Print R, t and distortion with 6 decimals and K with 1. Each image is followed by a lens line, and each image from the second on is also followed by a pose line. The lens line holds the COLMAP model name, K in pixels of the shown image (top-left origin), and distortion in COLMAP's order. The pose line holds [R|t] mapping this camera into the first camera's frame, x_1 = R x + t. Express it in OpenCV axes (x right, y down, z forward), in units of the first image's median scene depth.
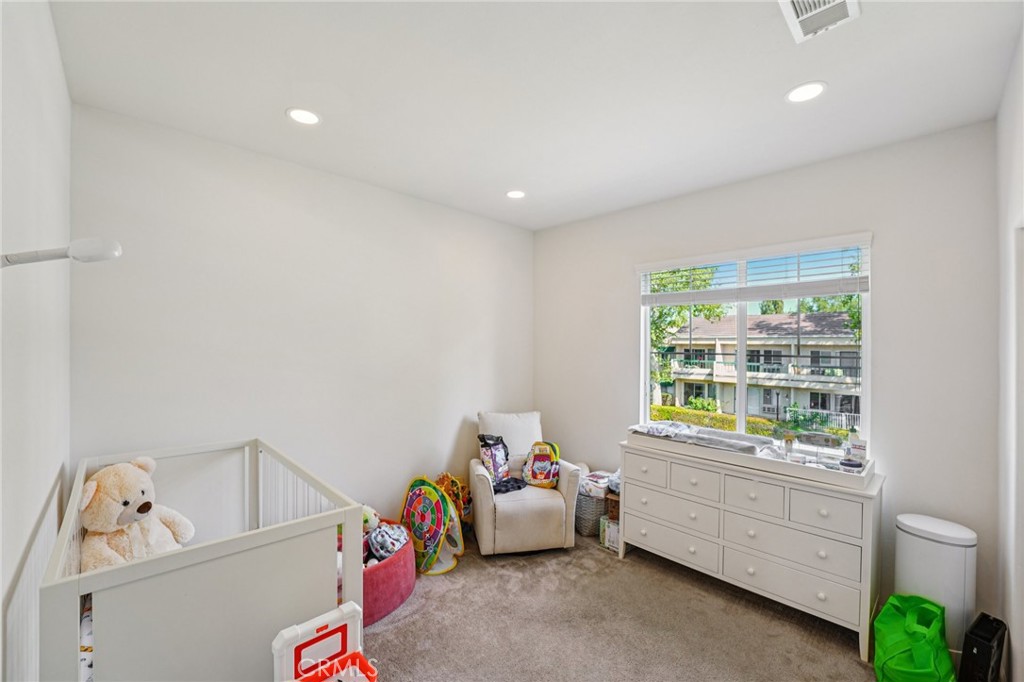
lens RADIAL K [[414.1, 0, 488.3], [0, 414.1, 341.8], [0, 0, 1]] dist [-0.022724, 0.000290]
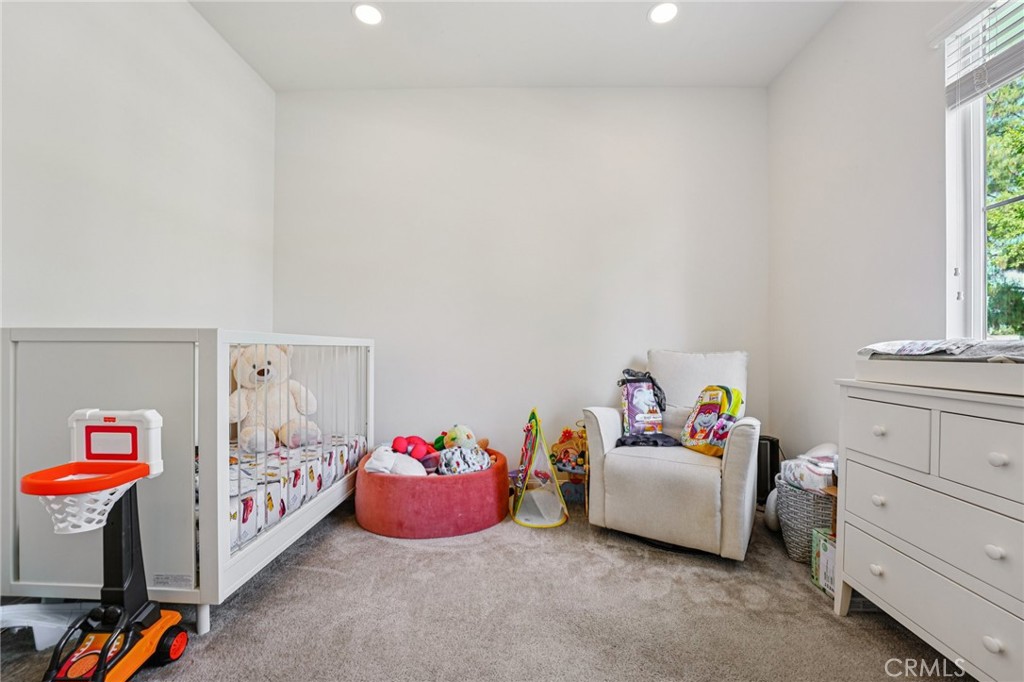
lens RADIAL K [[414.1, 0, 488.3], [0, 414.1, 341.8], [0, 0, 1]] dist [-0.022724, 0.000290]
pose [[0.726869, 0.005997, -0.686750, 0.337814], [-0.005157, 0.999981, 0.003274, 0.195116], [0.686757, 0.001162, 0.726886, 0.348832]]
